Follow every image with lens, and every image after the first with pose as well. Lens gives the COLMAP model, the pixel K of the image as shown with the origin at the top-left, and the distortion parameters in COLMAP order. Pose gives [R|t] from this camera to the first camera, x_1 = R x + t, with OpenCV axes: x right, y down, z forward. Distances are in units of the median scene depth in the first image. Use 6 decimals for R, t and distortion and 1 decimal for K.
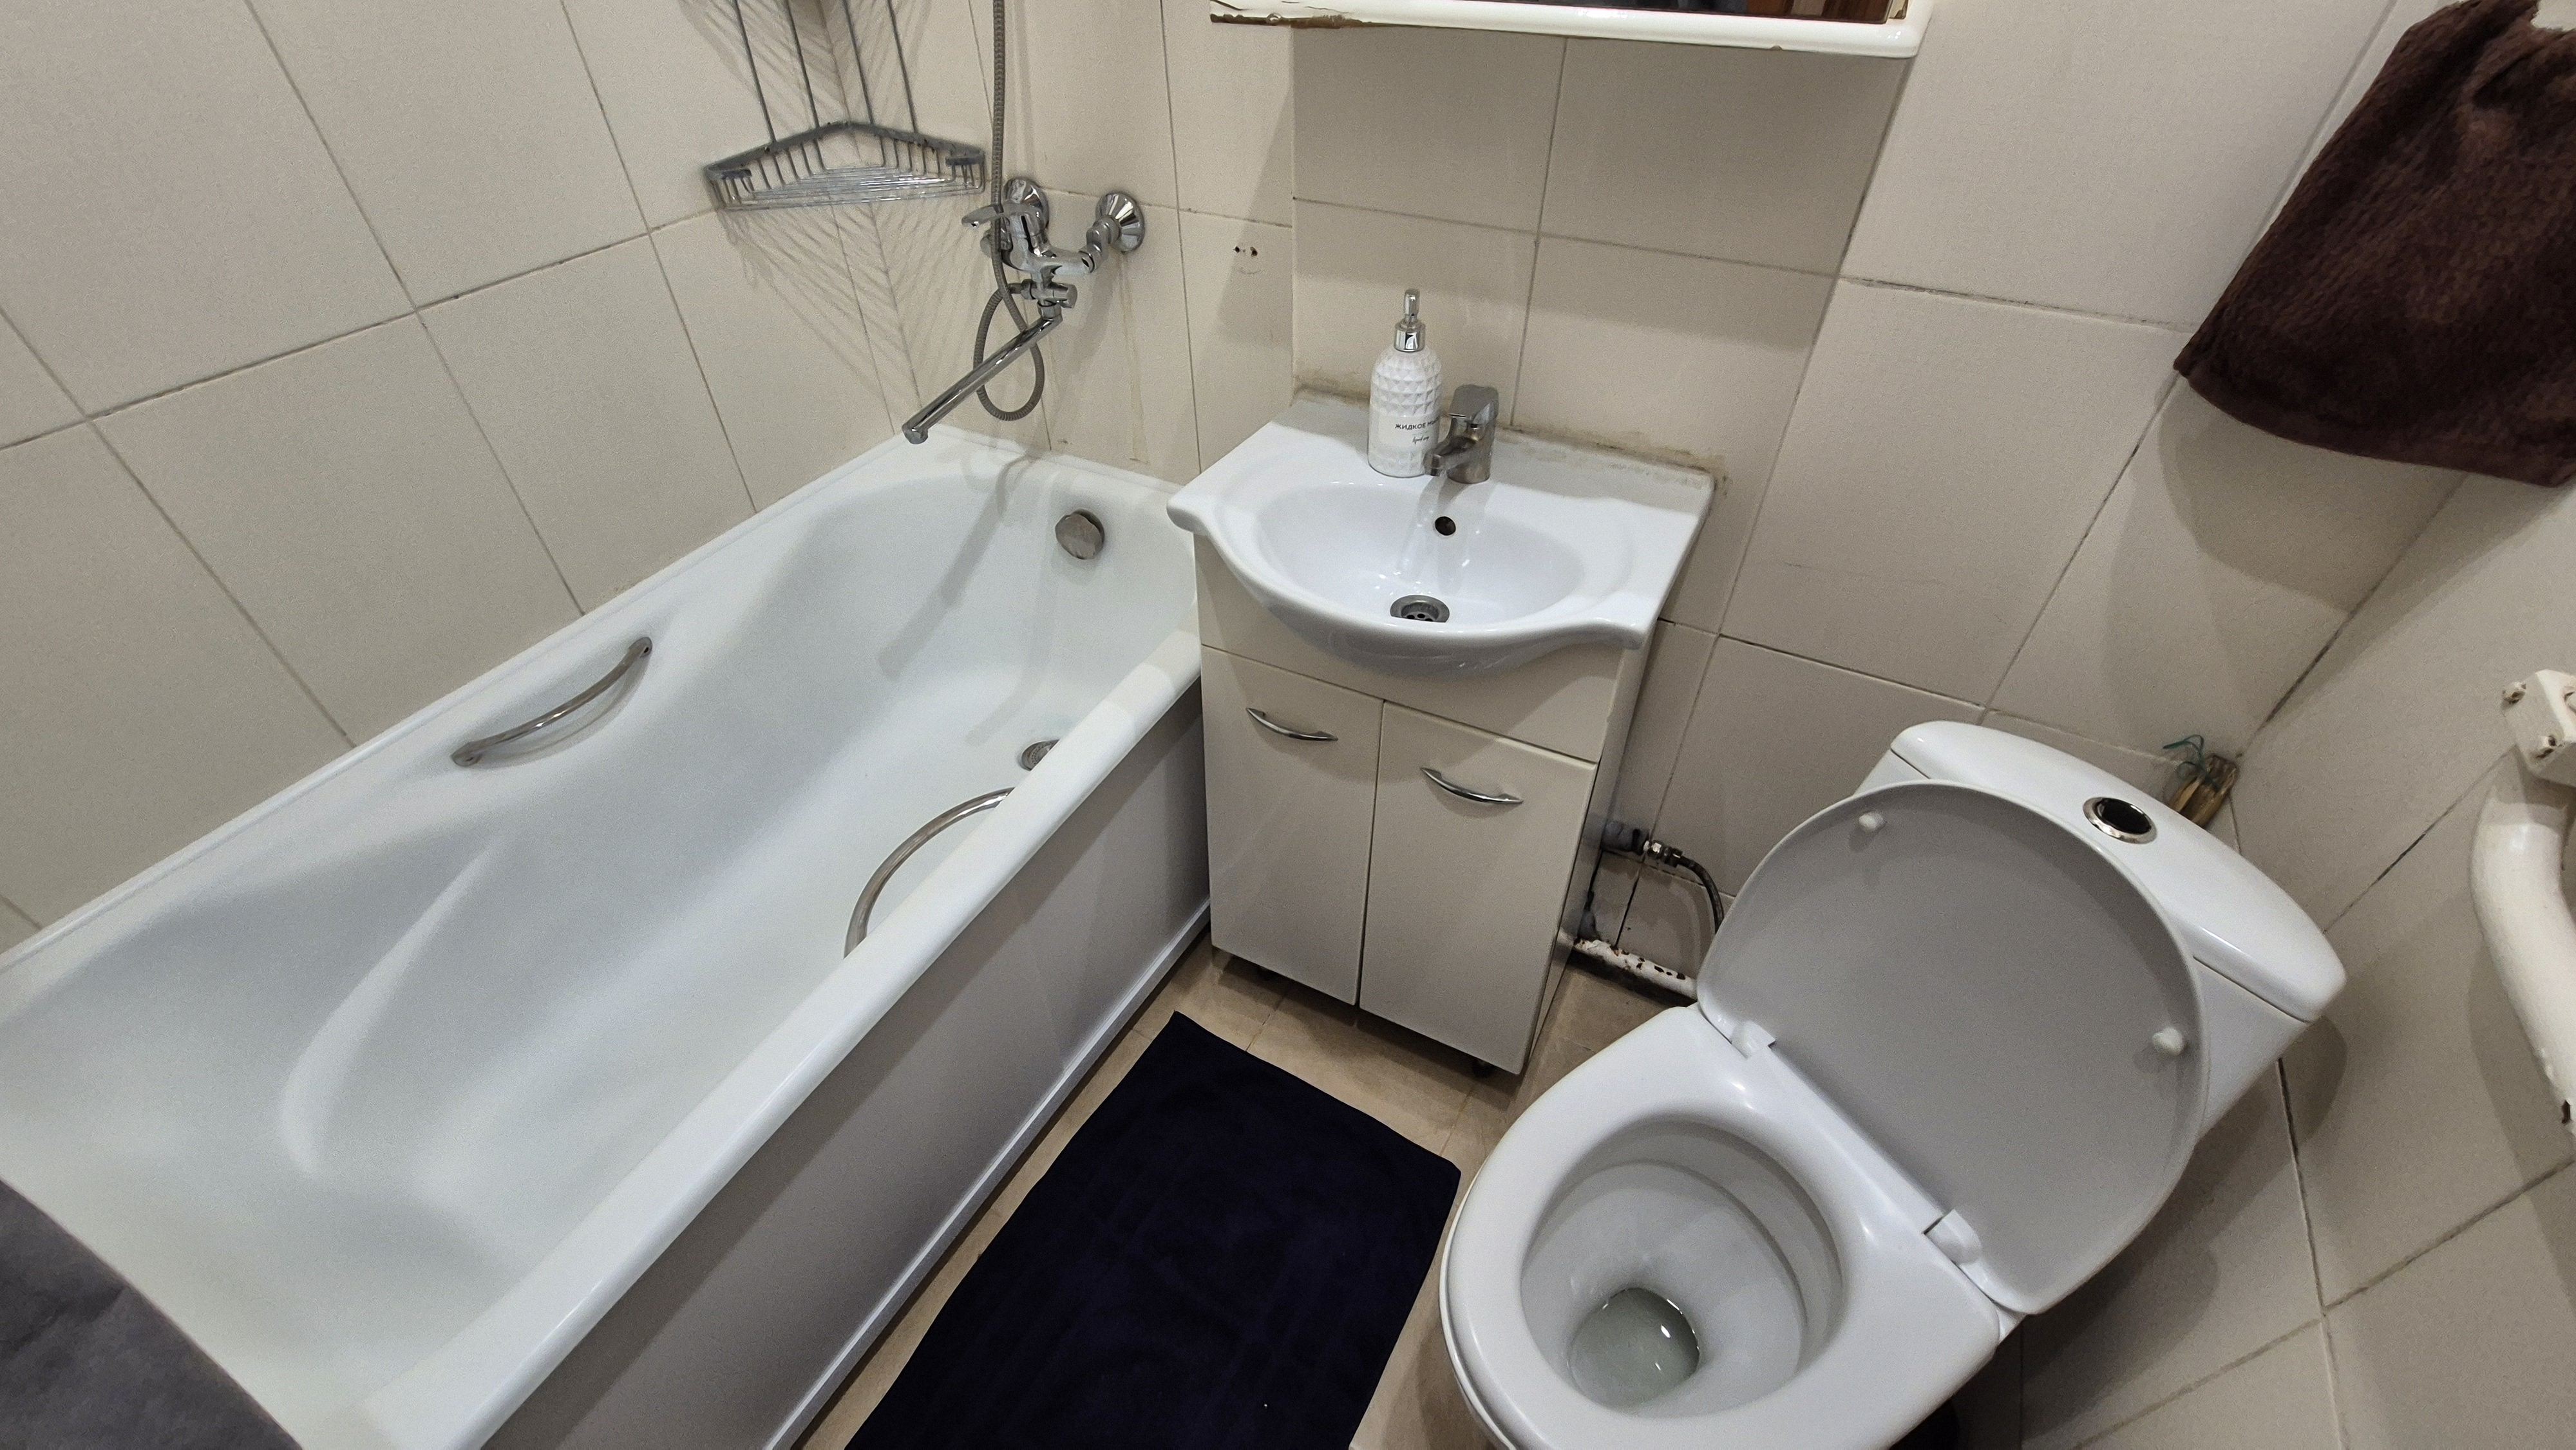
lens RADIAL K [[1054.9, 0, 1290.0], [0, 1054.9, 709.3], [0, 0, 1]] dist [0.002529, -0.000065]
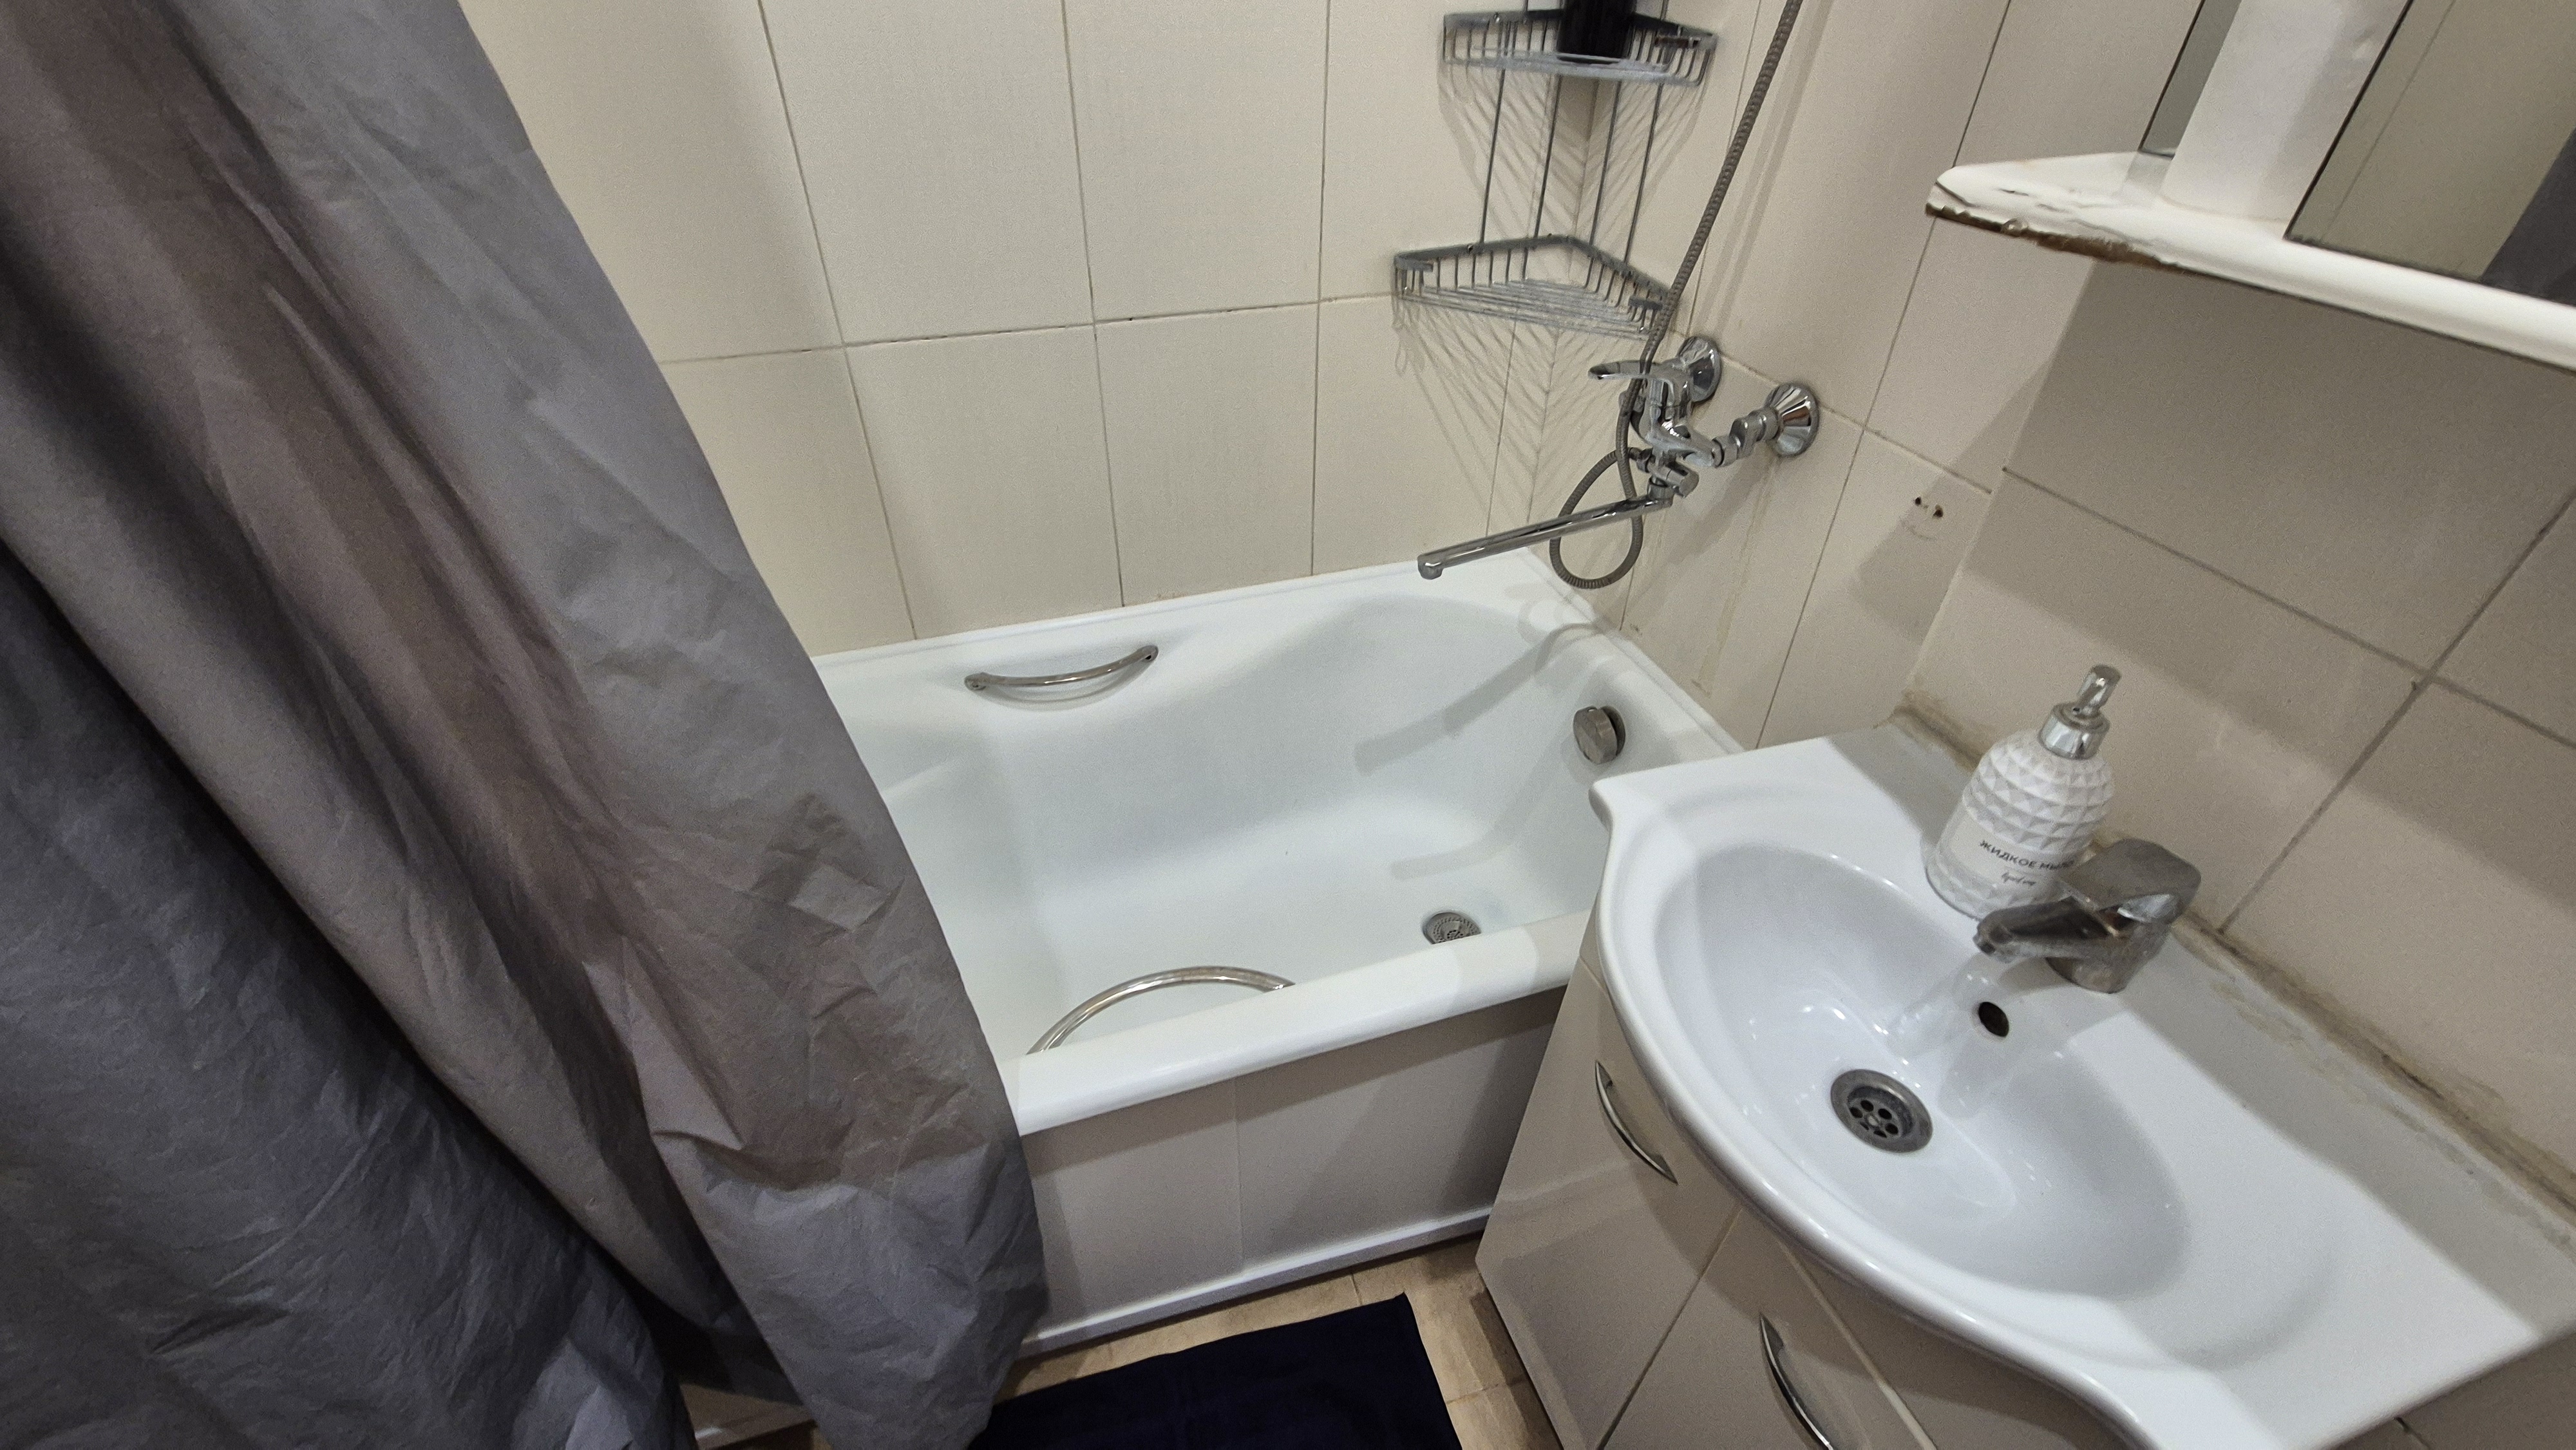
lens RADIAL K [[1054.9, 0, 1290.0], [0, 1054.9, 709.3], [0, 0, 1]] dist [0.002529, -0.000065]
pose [[0.717614, 0.431521, -0.546644, 0.094844], [-0.469711, 0.879404, 0.077583, -0.160469], [0.514199, 0.201090, 0.833764, 0.200720]]
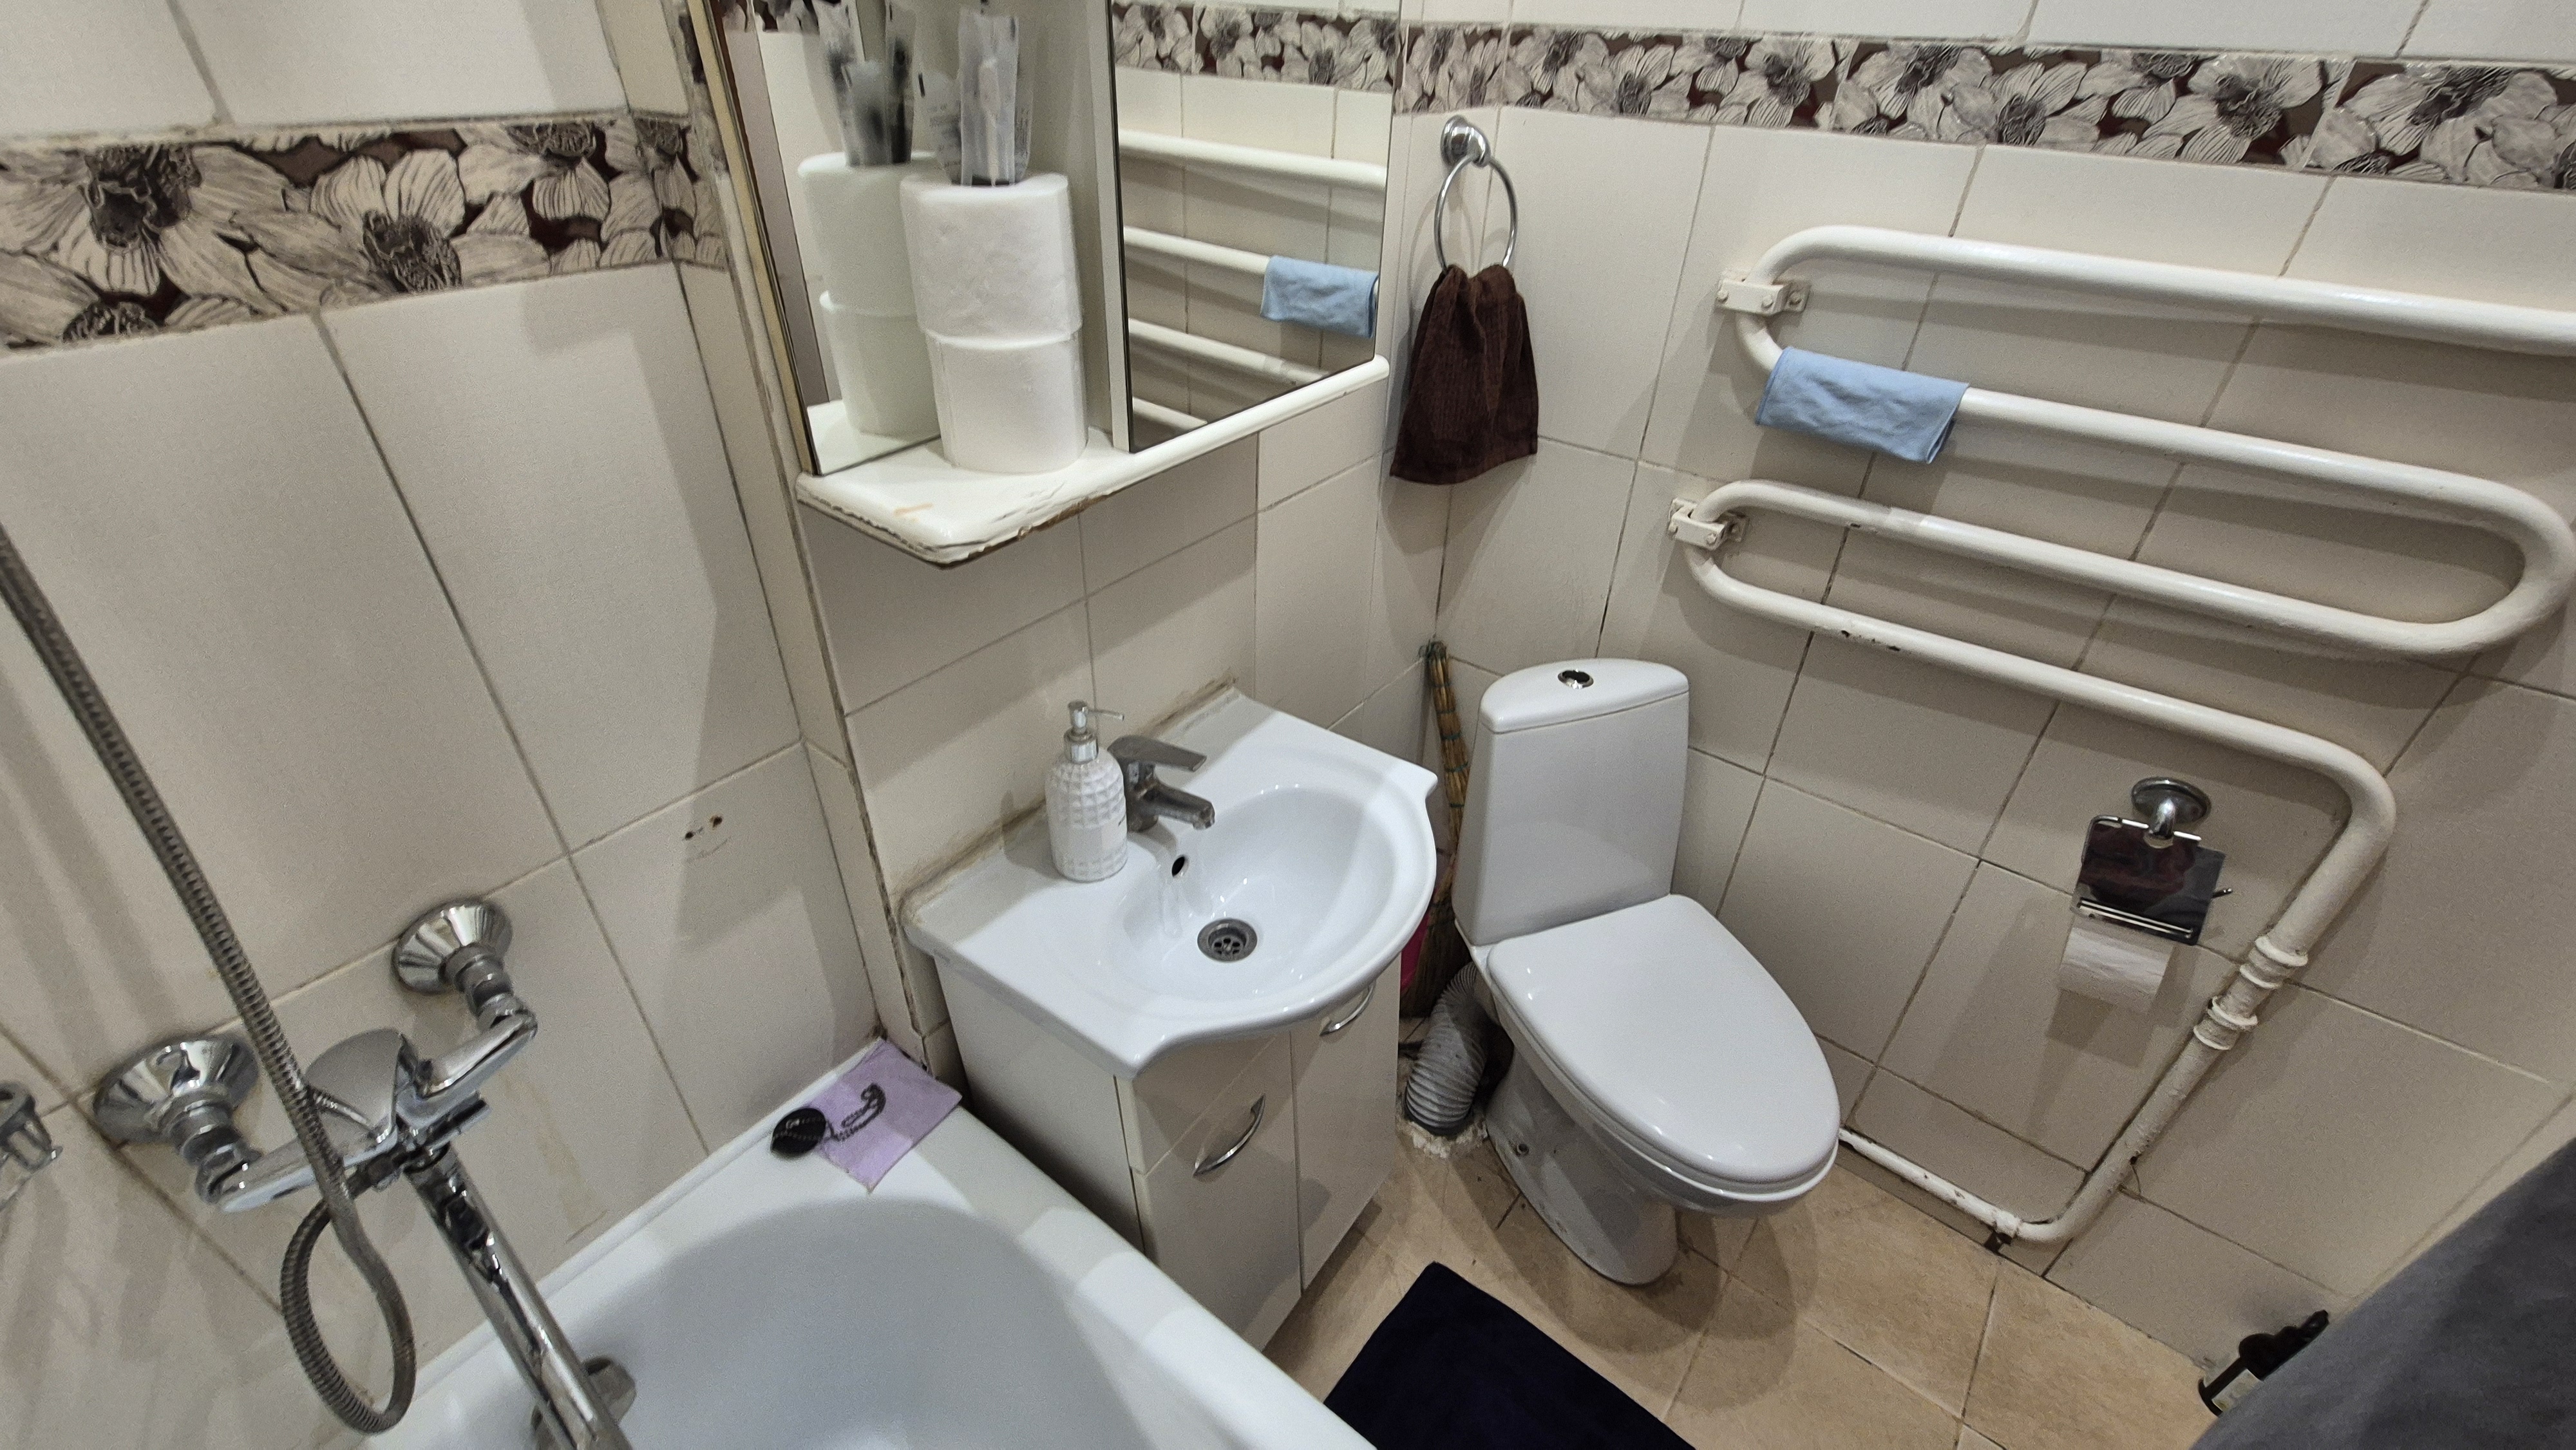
lens RADIAL K [[1054.9, 0, 1290.0], [0, 1054.9, 709.3], [0, 0, 1]] dist [0.002529, -0.000065]
pose [[0.164530, -0.536490, 0.827713, -0.492949], [0.630626, 0.702456, 0.329950, -0.459165], [-0.758447, 0.467691, 0.453899, 0.345621]]
